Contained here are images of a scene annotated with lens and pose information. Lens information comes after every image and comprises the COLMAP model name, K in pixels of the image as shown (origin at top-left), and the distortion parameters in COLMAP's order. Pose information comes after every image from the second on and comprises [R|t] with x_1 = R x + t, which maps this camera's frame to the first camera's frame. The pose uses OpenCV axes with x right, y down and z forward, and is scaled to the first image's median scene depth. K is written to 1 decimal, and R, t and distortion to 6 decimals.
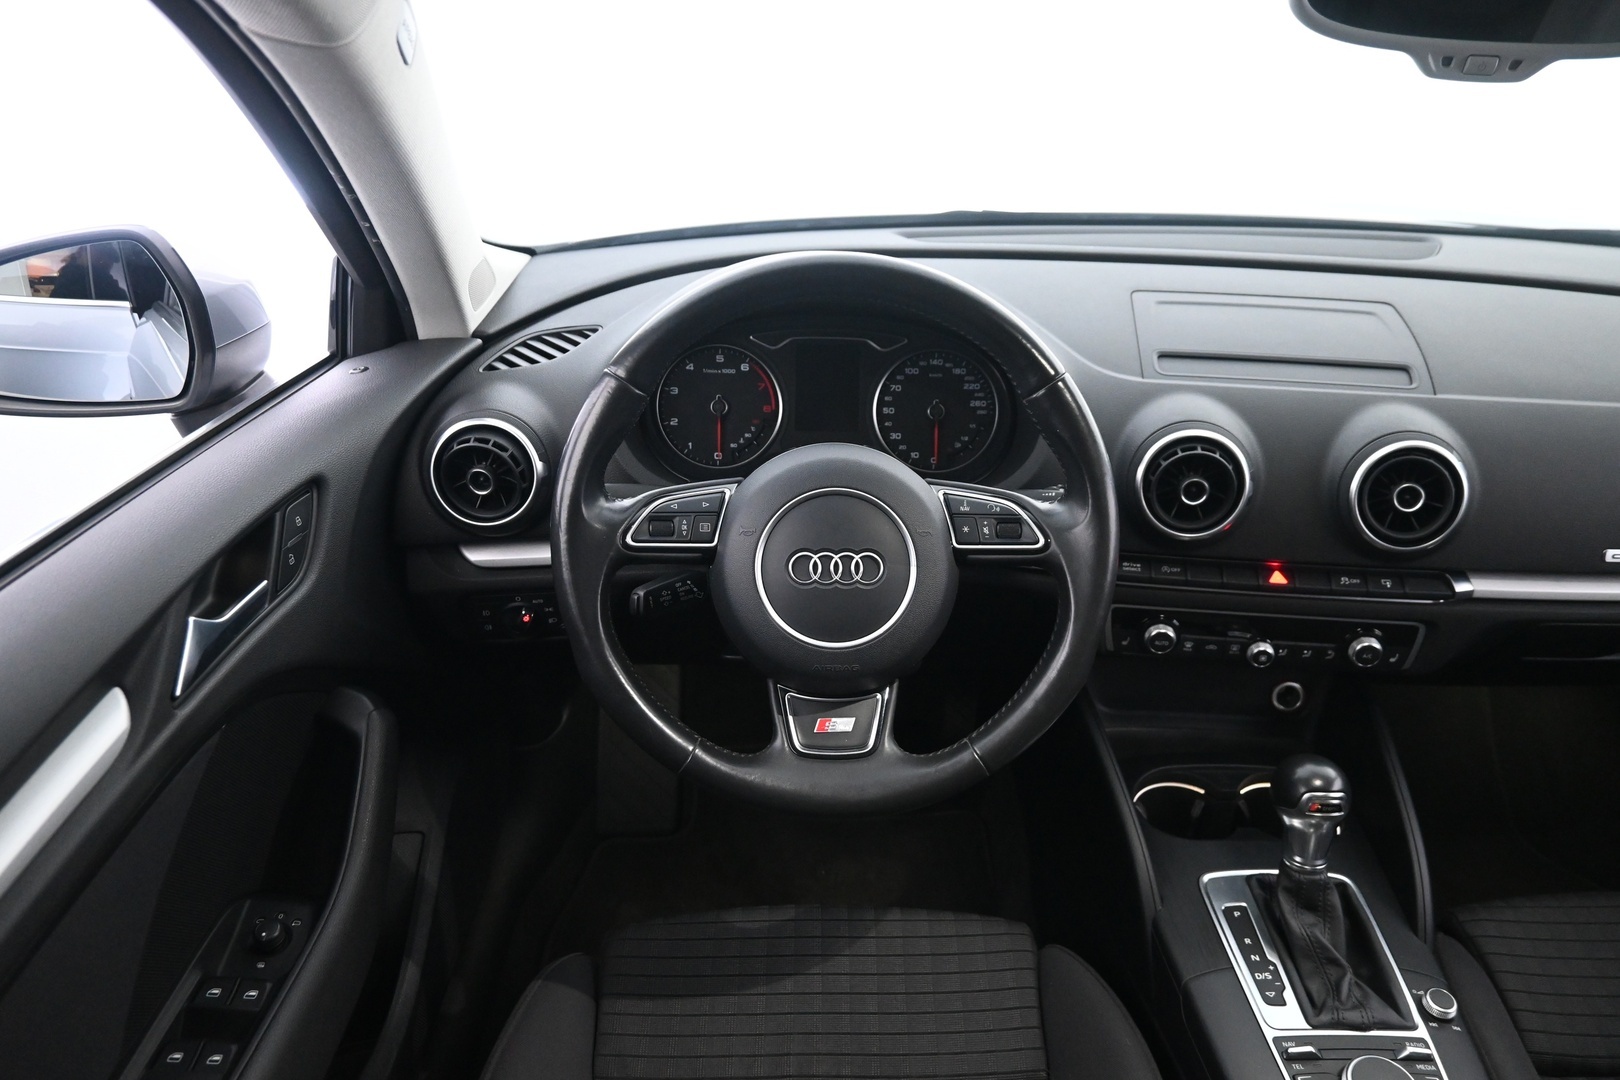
lens RADIAL K [[1114.5, 0, 810.0], [0, 1114.5, 540.0], [0, 0, 1]] dist [0.002954, 0.000462]
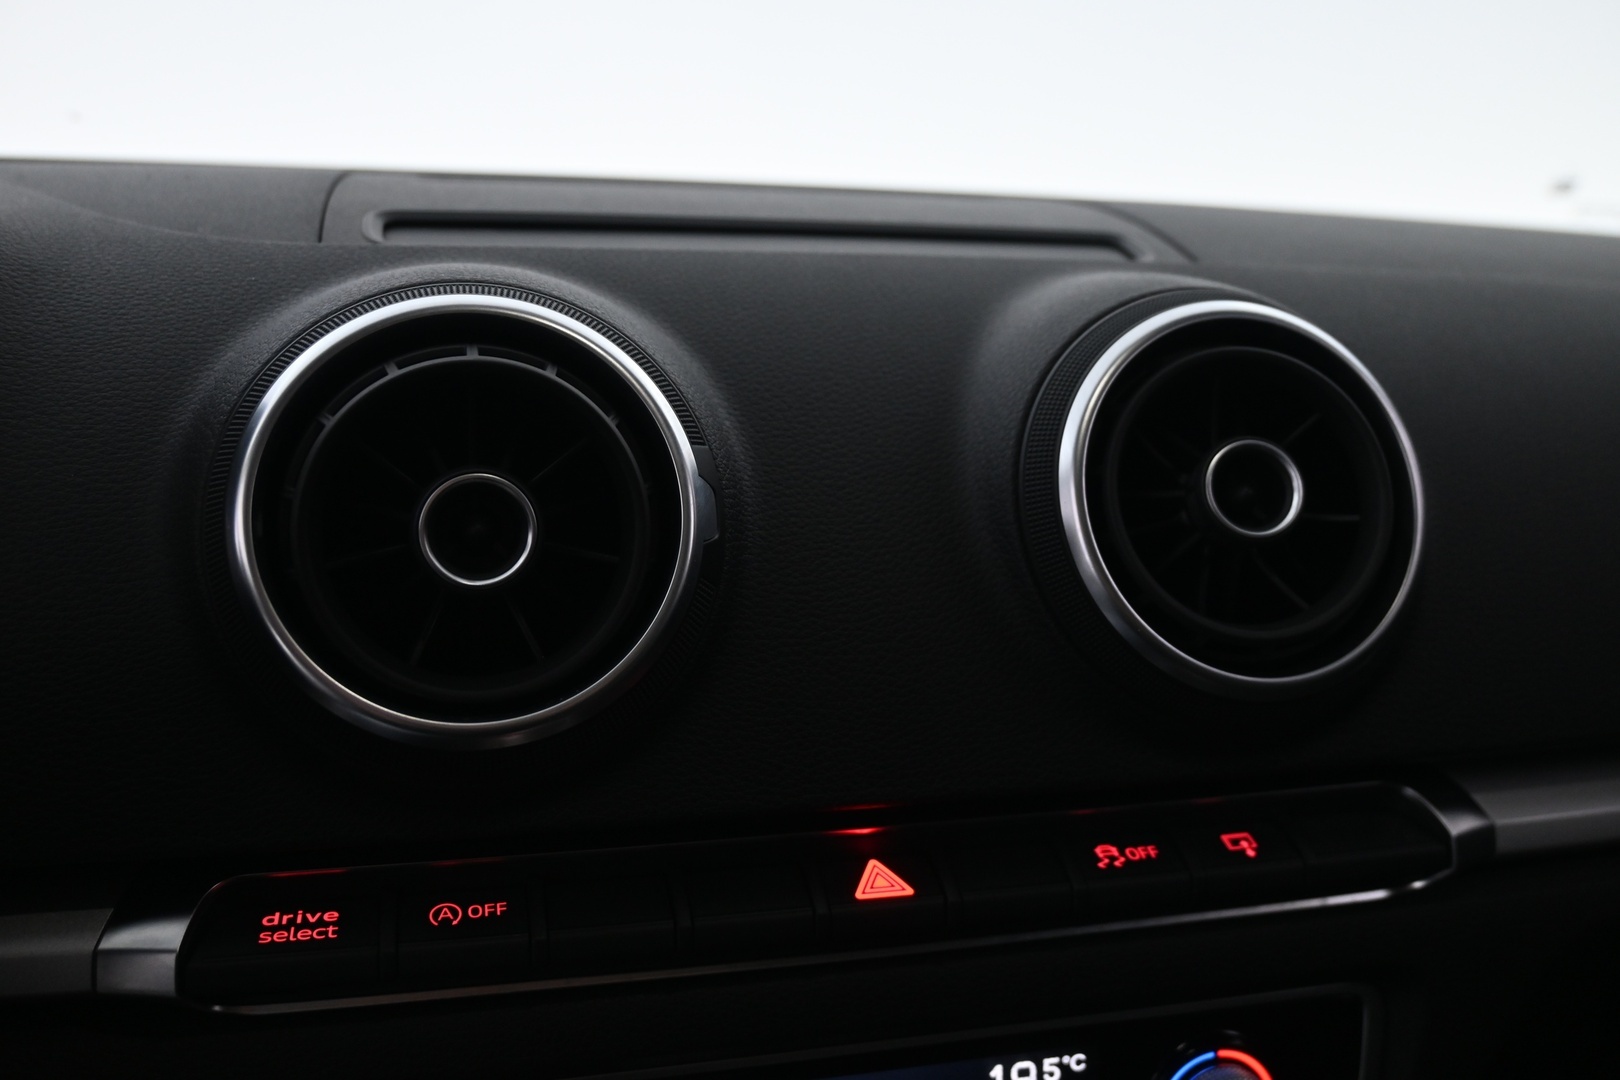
lens RADIAL K [[1512.8, 0, 832.6], [0, 1512.8, 540.6], [0, 0, 1]] dist [-0.013081, -0.008719]
pose [[0.929431, -0.048412, 0.365806, 0.287963], [0.177619, 0.927645, -0.328522, 0.074554], [-0.323434, 0.370313, 0.870781, 0.676671]]
